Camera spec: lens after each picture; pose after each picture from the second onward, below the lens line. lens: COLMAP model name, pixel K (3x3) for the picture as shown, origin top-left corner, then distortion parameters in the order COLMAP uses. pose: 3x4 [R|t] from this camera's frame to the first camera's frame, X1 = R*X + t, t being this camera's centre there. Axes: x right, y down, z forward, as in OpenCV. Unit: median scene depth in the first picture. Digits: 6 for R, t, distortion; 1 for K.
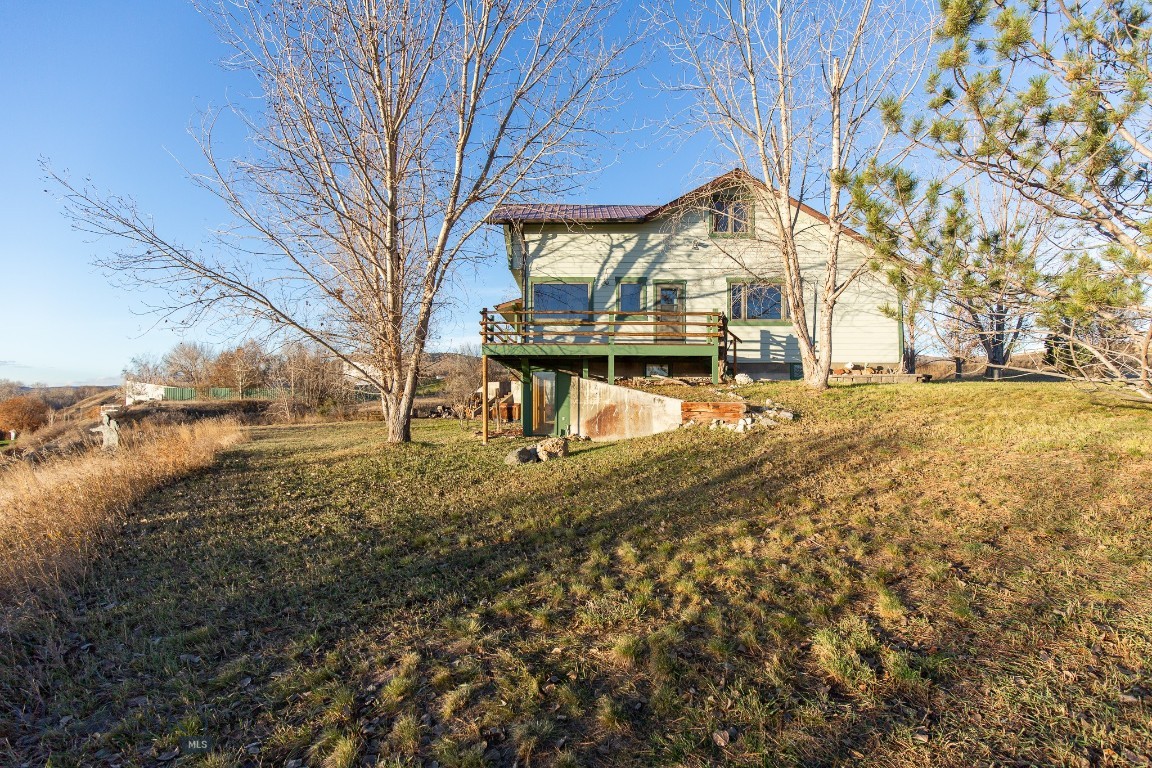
lens RADIAL K [[522.2, 0, 574.5], [0, 522.2, 386.1], [0, 0, 1]] dist [0.004697, 0.000141]
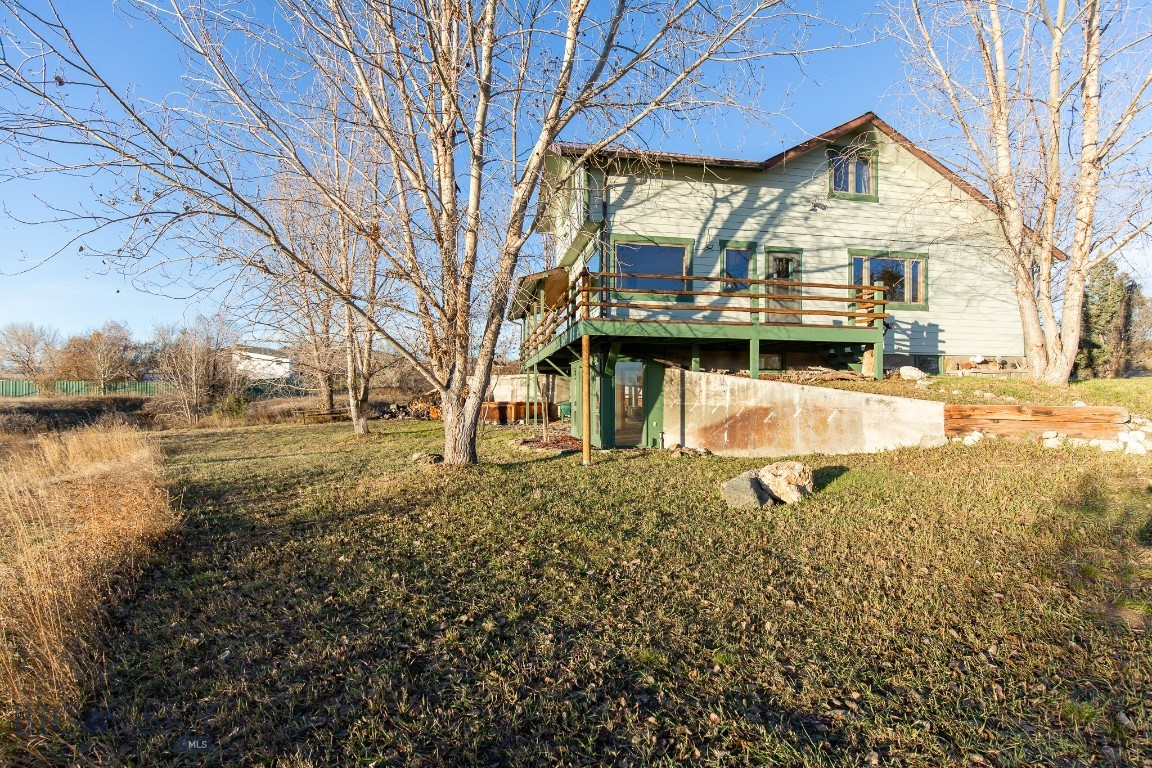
lens RADIAL K [[522.2, 0, 576.6], [0, 522.2, 386.9], [0, 0, 1]] dist [0.004697, 0.000141]
pose [[0.982925, 0.005162, 0.183933, -0.270881], [-0.006678, 0.999949, 0.007624, 0.003454], [-0.183884, -0.008722, 0.982909, 0.277676]]
